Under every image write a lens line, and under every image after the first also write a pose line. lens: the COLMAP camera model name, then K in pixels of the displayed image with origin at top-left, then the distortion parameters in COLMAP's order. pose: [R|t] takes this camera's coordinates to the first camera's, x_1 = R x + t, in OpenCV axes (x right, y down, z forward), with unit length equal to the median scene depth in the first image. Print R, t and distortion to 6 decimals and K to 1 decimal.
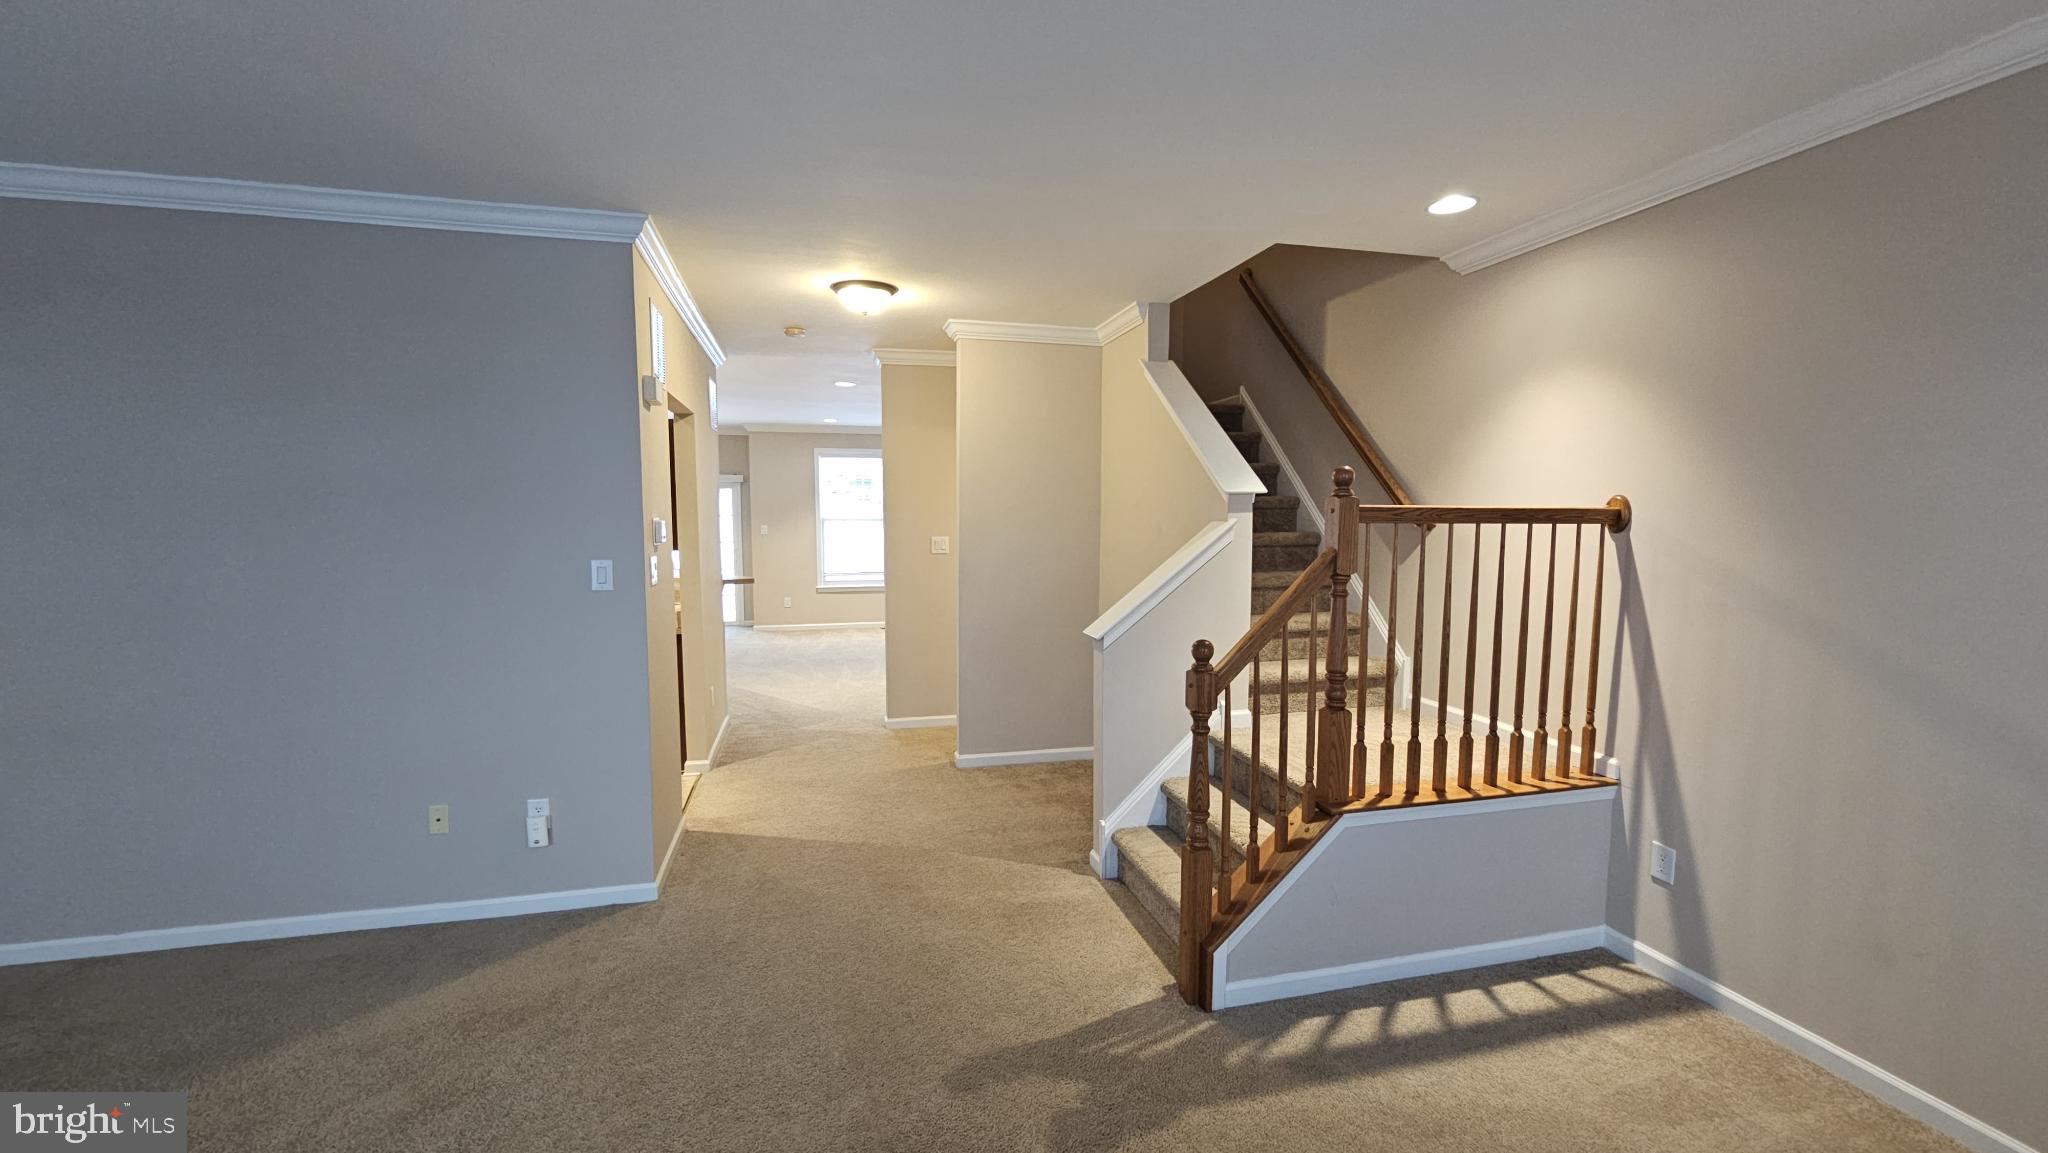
lens RADIAL K [[841.5, 0, 1020.3], [0, 841.5, 575.6], [0, 0, 1]] dist [-0.002884, 0.001040]
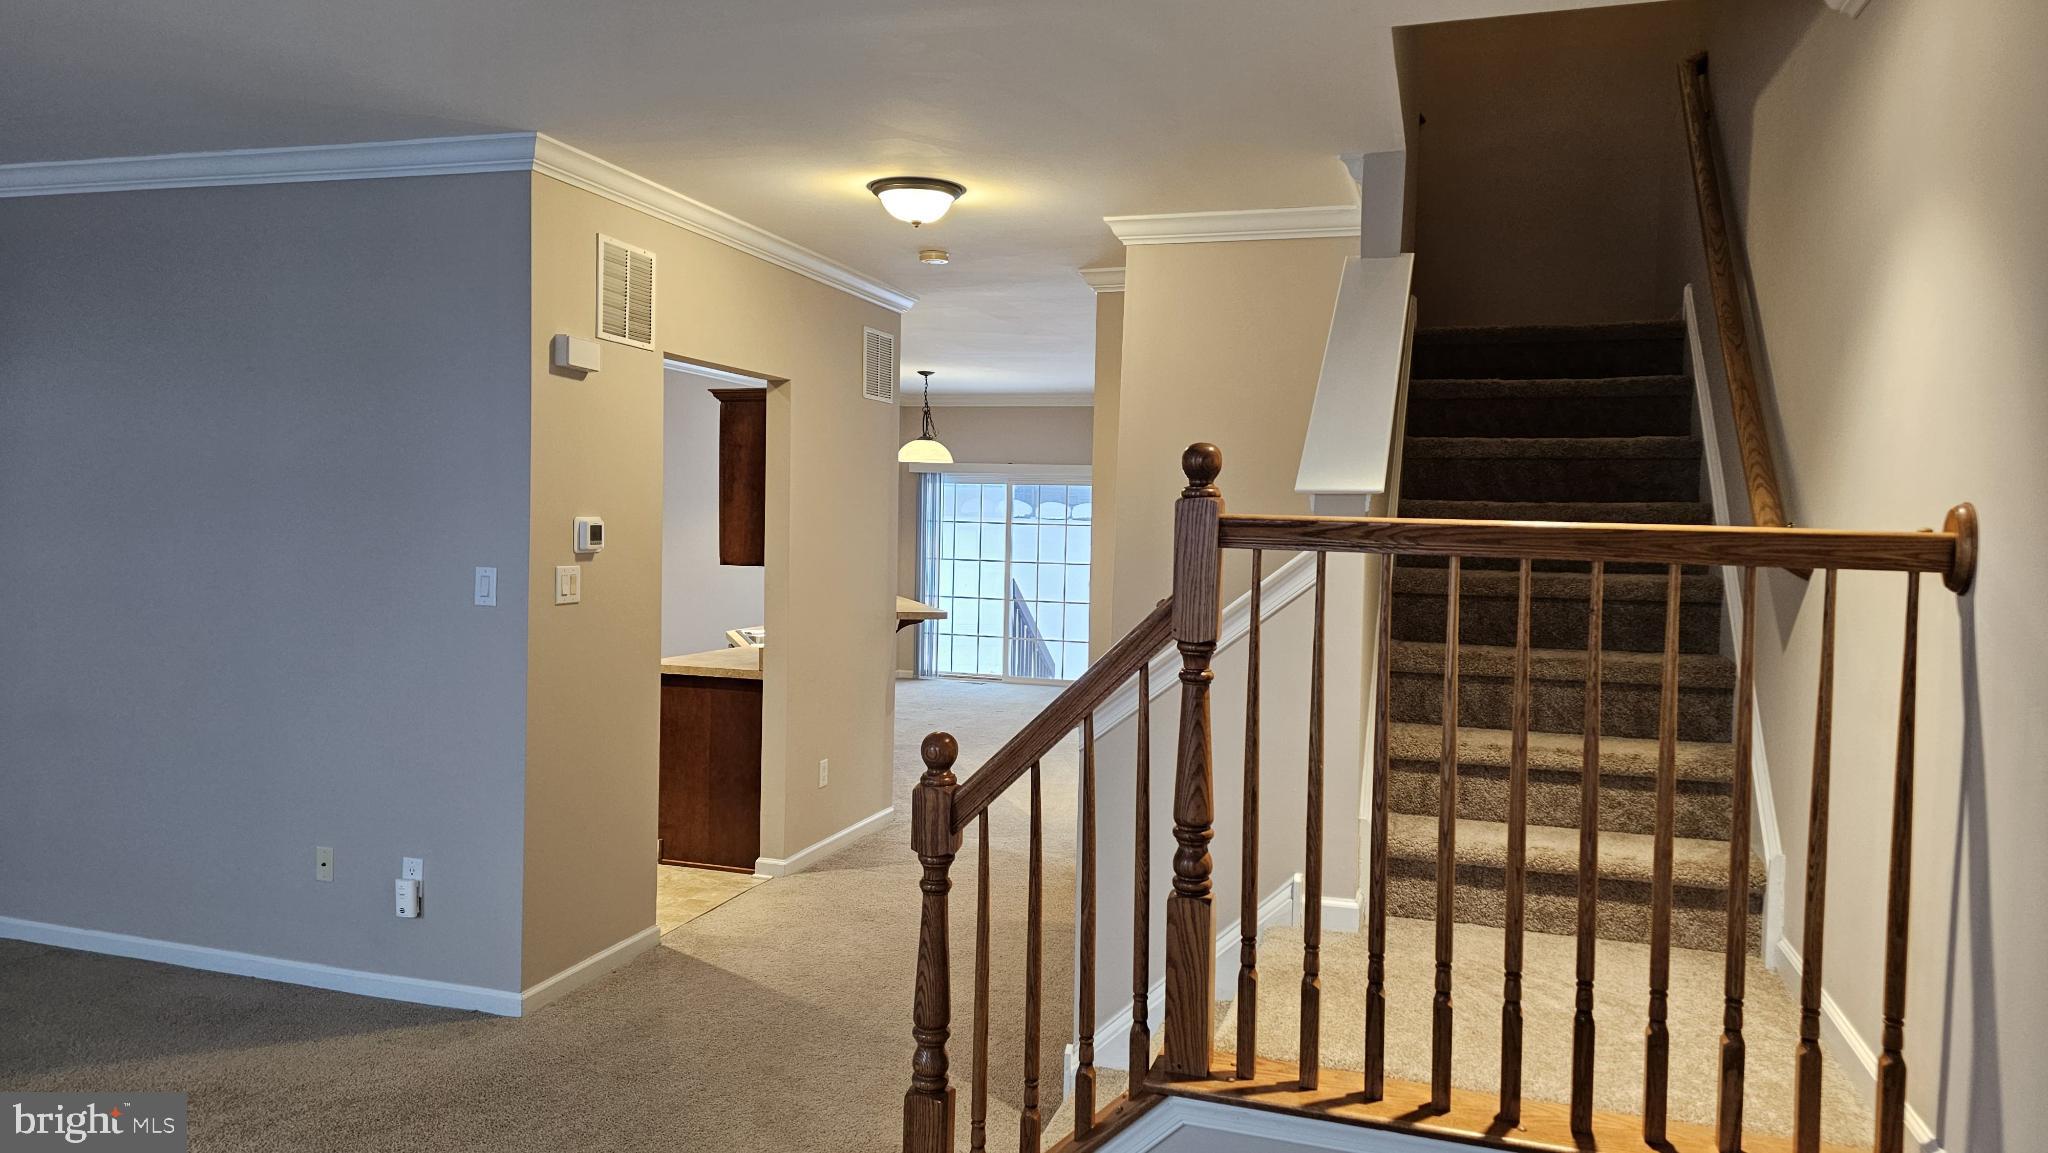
lens RADIAL K [[1356.8, 0, 1012.9], [0, 1356.8, 556.6], [0, 0, 1]] dist [0.073211, -0.046265]
pose [[0.845695, 0.034555, -0.532547, 0.602715], [-0.062999, 0.997388, -0.035328, -0.013800], [0.529935, 0.063427, 0.845663, 0.160678]]
